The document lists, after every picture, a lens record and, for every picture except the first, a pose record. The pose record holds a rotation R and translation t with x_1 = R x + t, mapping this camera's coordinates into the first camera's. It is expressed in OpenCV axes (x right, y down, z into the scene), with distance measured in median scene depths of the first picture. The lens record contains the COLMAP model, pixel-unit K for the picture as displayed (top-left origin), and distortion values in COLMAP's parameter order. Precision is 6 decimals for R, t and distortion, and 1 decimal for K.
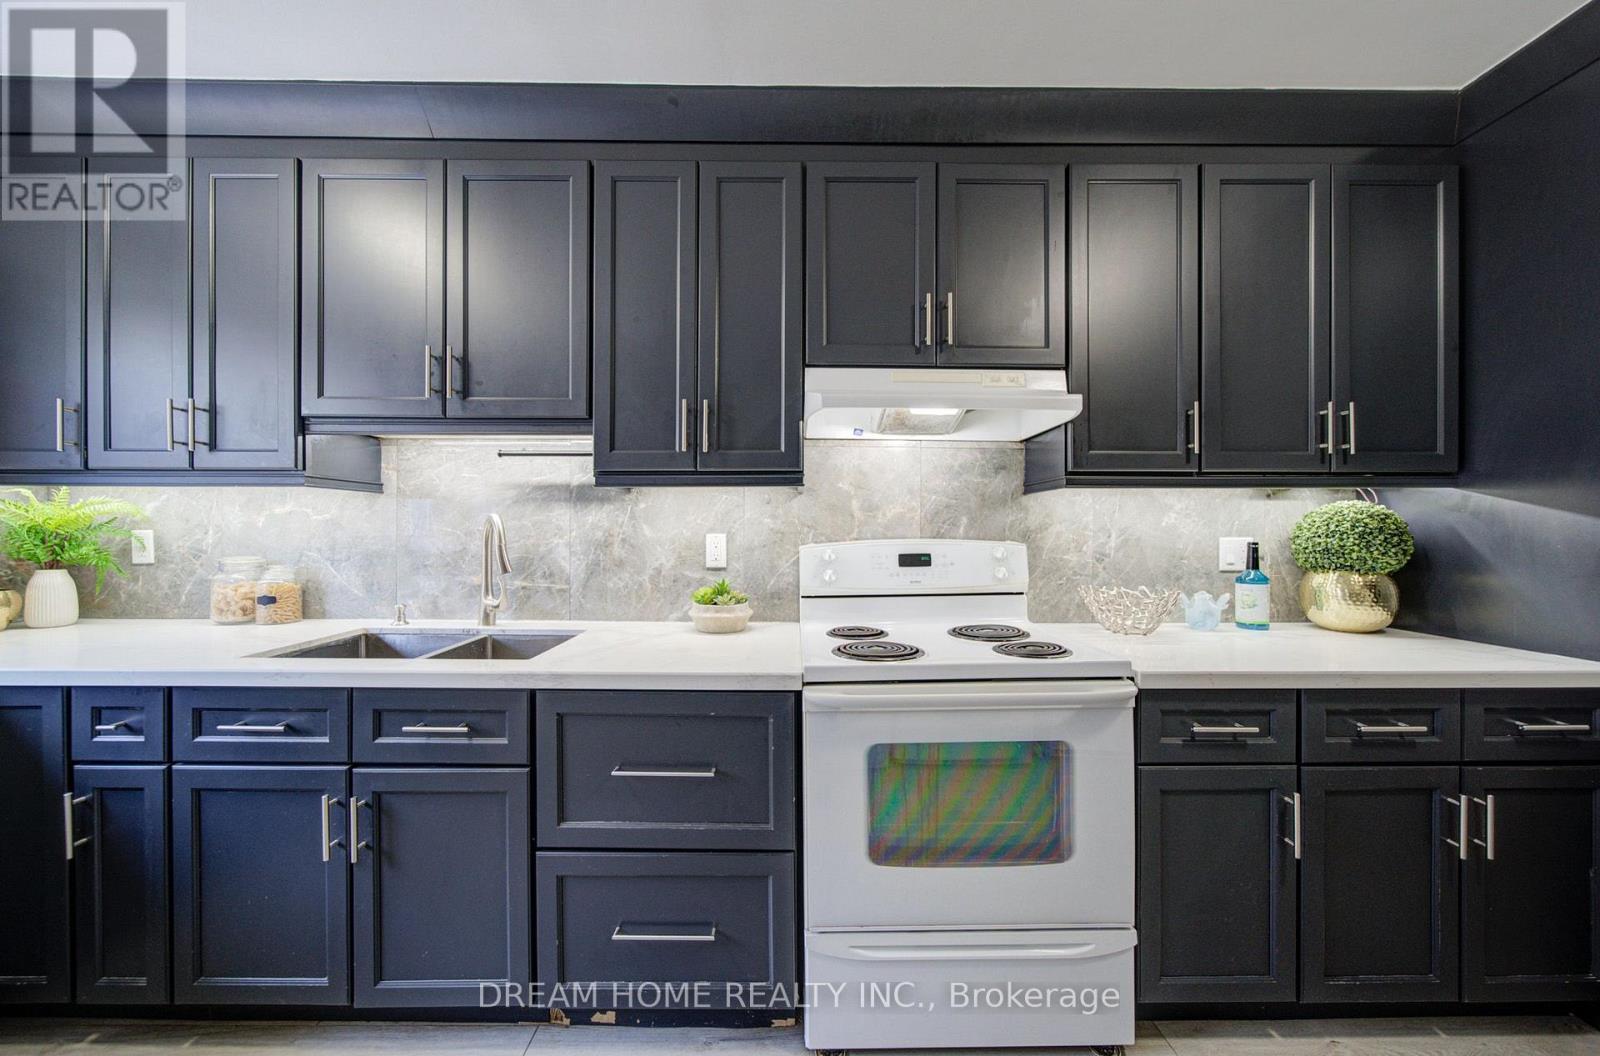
lens RADIAL K [[533.8, 0, 807.9], [0, 533.8, 537.6], [0, 0, 1]] dist [-0.001837, 0.000063]
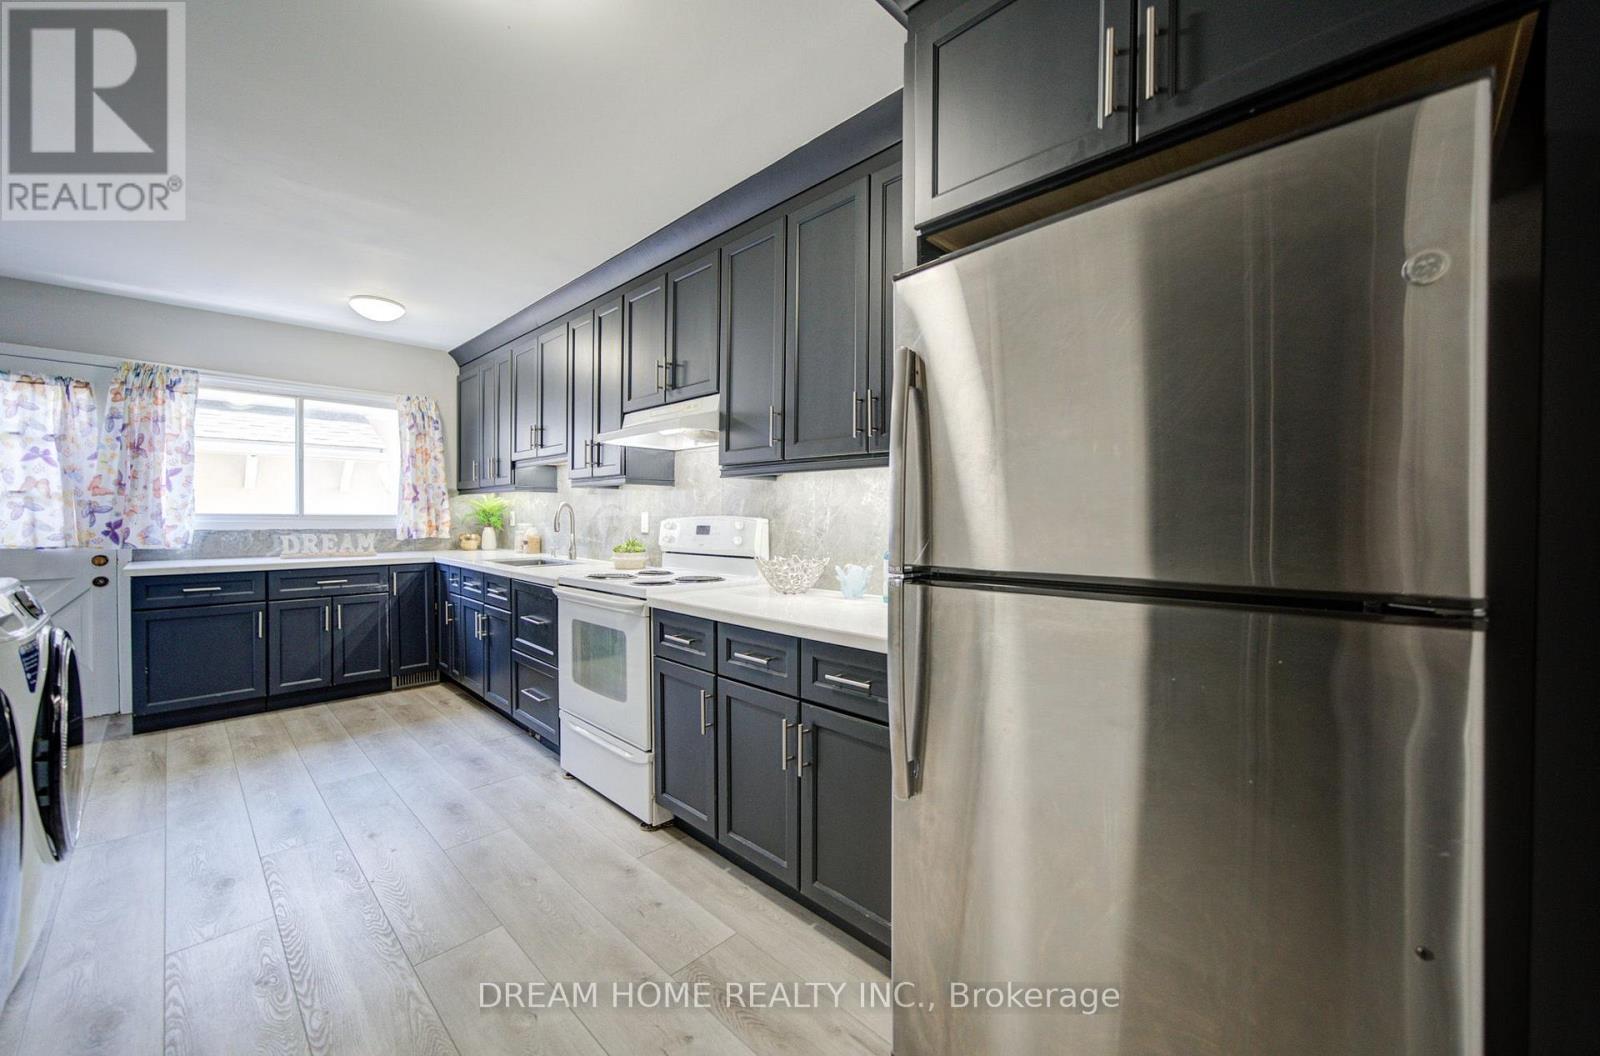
lens RADIAL K [[610.1, 0, 799.8], [0, 610.1, 528.3], [0, 0, 1]] dist [-0.008656, 0.002819]
pose [[0.706863, 0.017470, -0.707134, 1.489222], [-0.004787, 0.999790, 0.019915, 0.002549], [0.707334, -0.010692, 0.706799, 0.010237]]
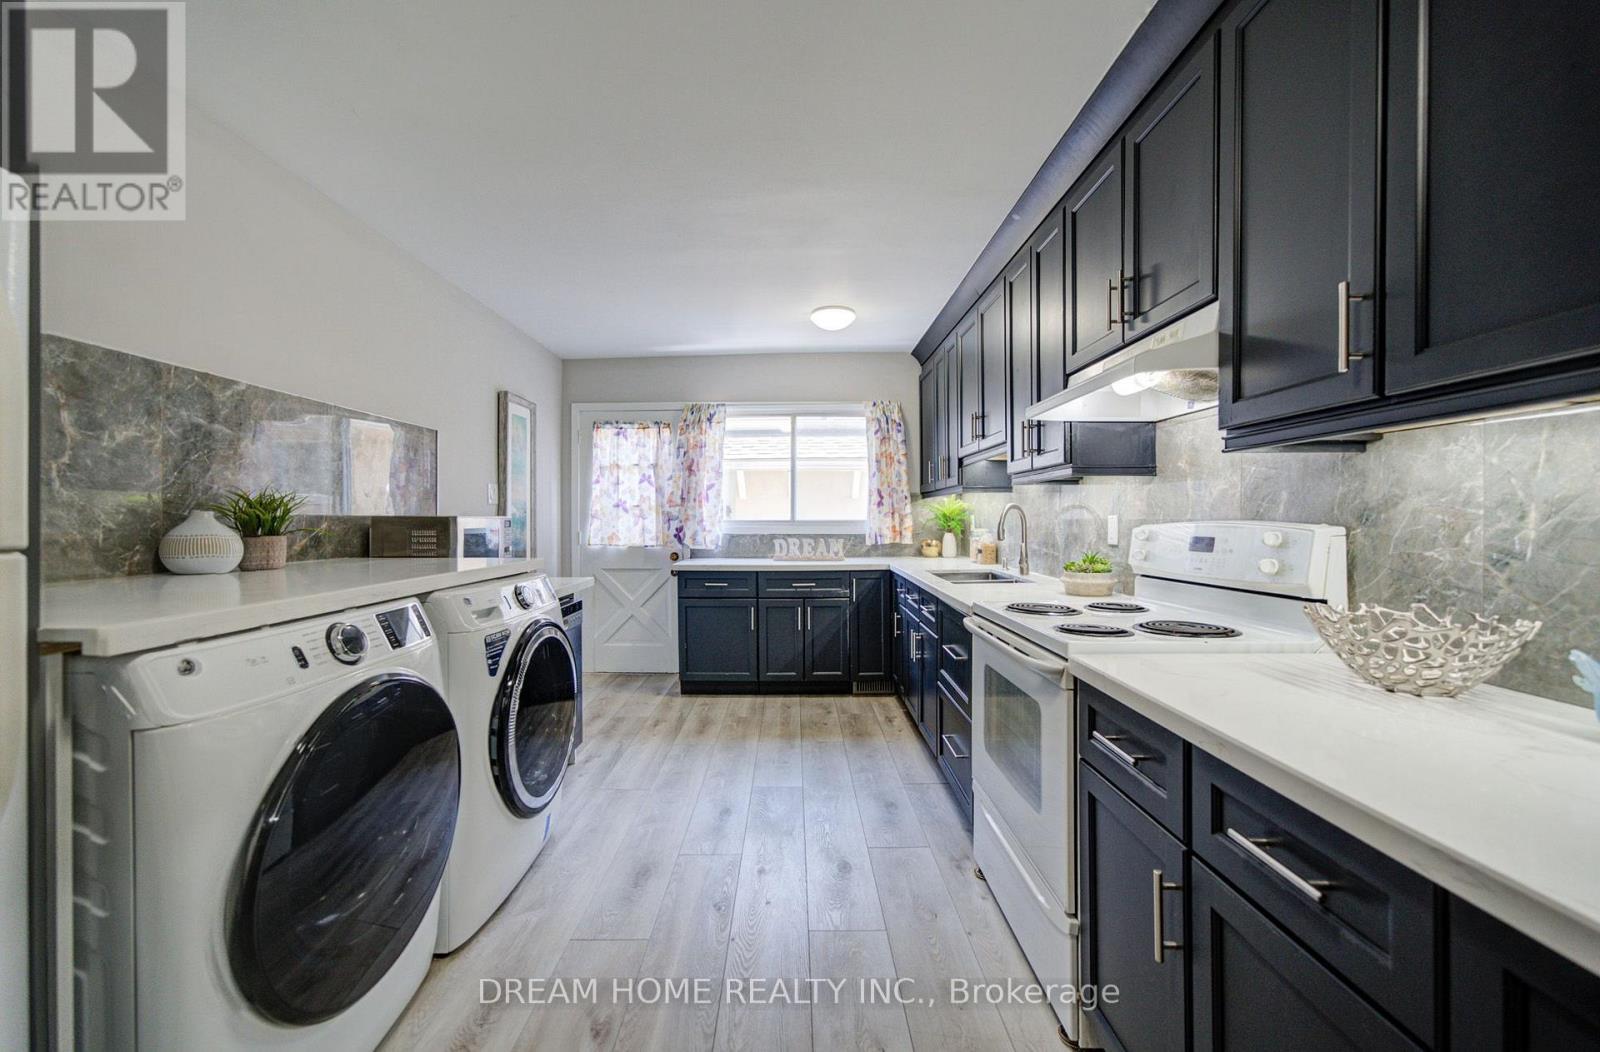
lens RADIAL K [[610.1, 0, 792.9], [0, 610.1, 518.5], [0, 0, 1]] dist [-0.008656, 0.002819]
pose [[-0.028535, 0.000798, -0.999592, 1.157536], [0.004008, 0.999992, 0.000684, -0.004358], [0.999585, -0.003987, -0.028538, 0.342537]]
